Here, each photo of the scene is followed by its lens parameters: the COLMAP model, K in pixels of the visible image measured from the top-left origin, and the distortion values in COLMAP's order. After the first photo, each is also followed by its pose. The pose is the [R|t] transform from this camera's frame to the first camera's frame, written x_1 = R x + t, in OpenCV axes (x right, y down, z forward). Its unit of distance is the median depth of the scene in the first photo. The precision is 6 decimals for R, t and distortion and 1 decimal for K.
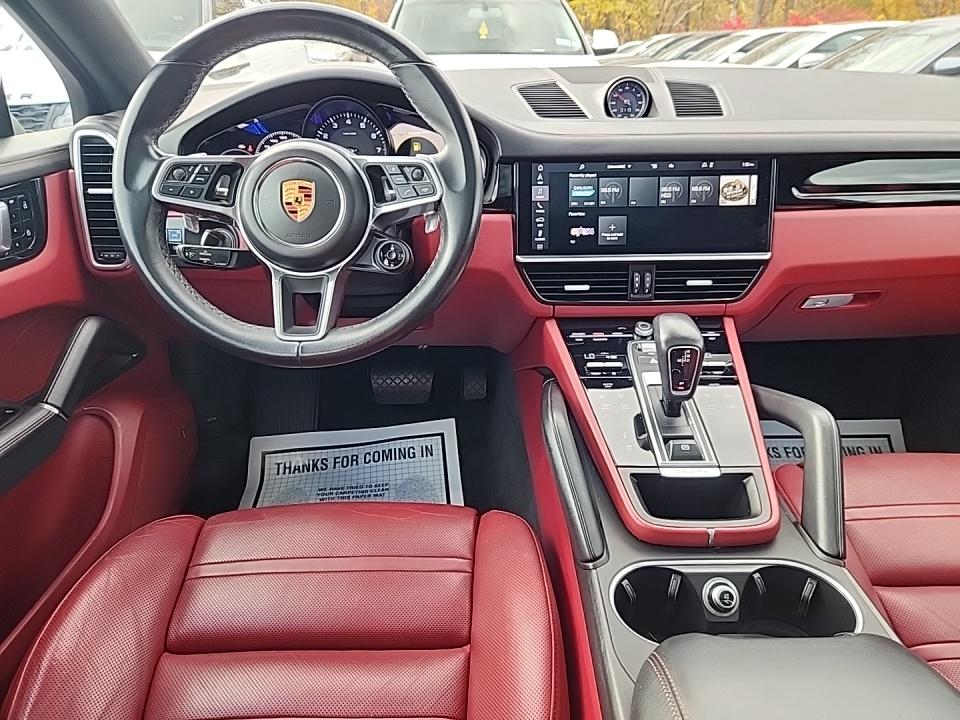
lens RADIAL K [[647.7, 0, 483.2], [0, 647.7, 363.1], [0, 0, 1]] dist [0.072909, -0.074661]
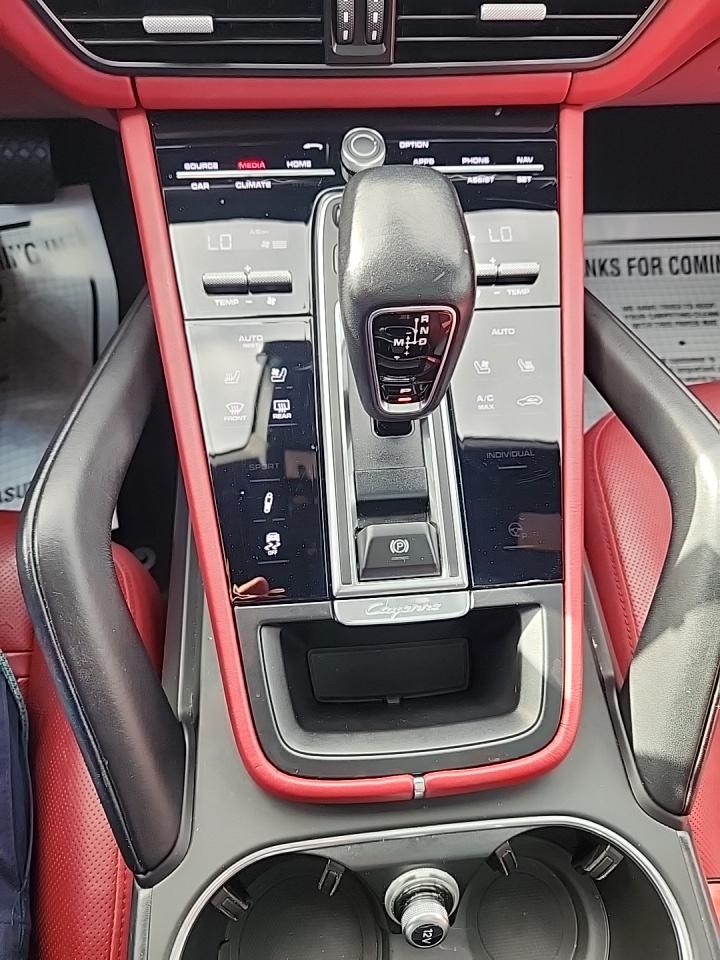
lens RADIAL K [[640.6, 0, 375.8], [0, 640.6, 457.7], [0, 0, 1]] dist [0.057584, -0.049287]
pose [[0.995767, -0.043274, 0.081093, 0.214266], [-0.010963, 0.820033, 0.572212, -0.127305], [-0.091261, -0.570678, 0.816087, 0.565422]]
